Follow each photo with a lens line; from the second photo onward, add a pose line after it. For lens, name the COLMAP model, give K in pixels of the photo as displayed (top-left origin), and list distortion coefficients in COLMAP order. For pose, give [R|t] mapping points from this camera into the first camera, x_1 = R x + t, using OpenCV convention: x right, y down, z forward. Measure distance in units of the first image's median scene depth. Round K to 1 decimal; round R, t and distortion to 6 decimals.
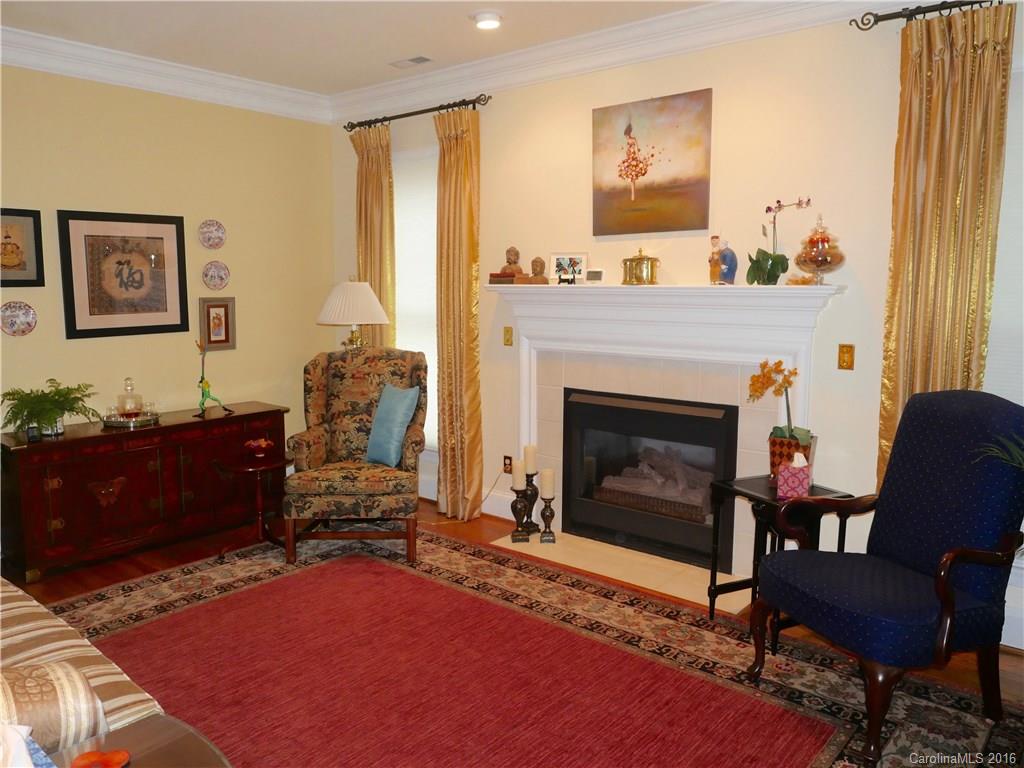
lens RADIAL K [[765.7, 0, 510.7], [0, 765.7, 375.5], [0, 0, 1]] dist [-0.000779, -0.000708]
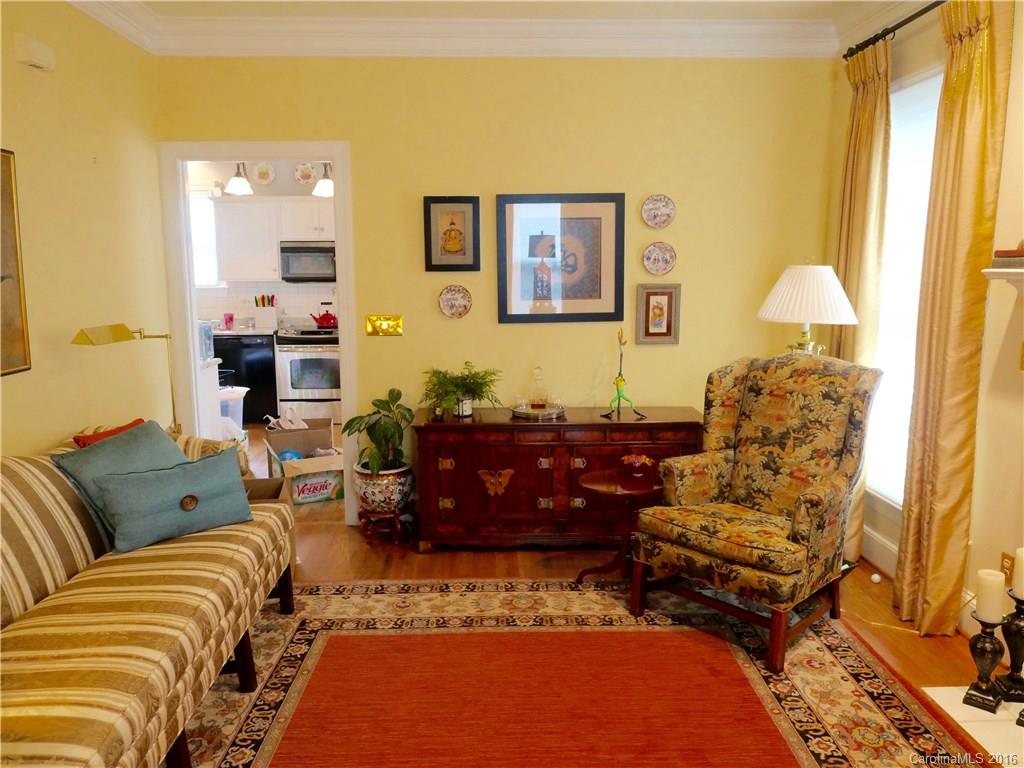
lens RADIAL K [[765.7, 0, 510.7], [0, 765.7, 375.5], [0, 0, 1]] dist [-0.000779, -0.000708]
pose [[0.661899, 0.102878, -0.742500, 0.195832], [-0.087736, 0.994361, 0.059563, -0.042038], [0.744441, 0.025720, 0.667193, 0.352328]]
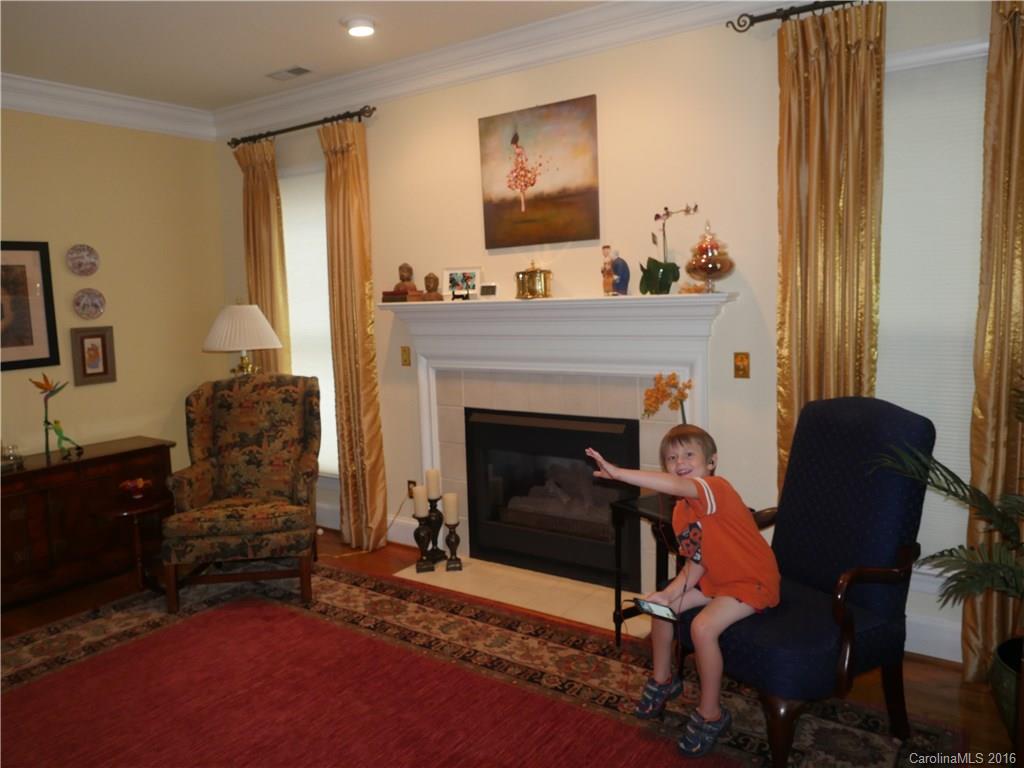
lens RADIAL K [[746.1, 0, 511.2], [0, 746.1, 374.5], [0, 0, 1]] dist [-0.010630, 0.006810]
pose [[0.995308, -0.043931, 0.086209, 0.052875], [0.045239, 0.998888, -0.013275, -0.011012], [-0.085530, 0.017113, 0.996189, 0.065738]]
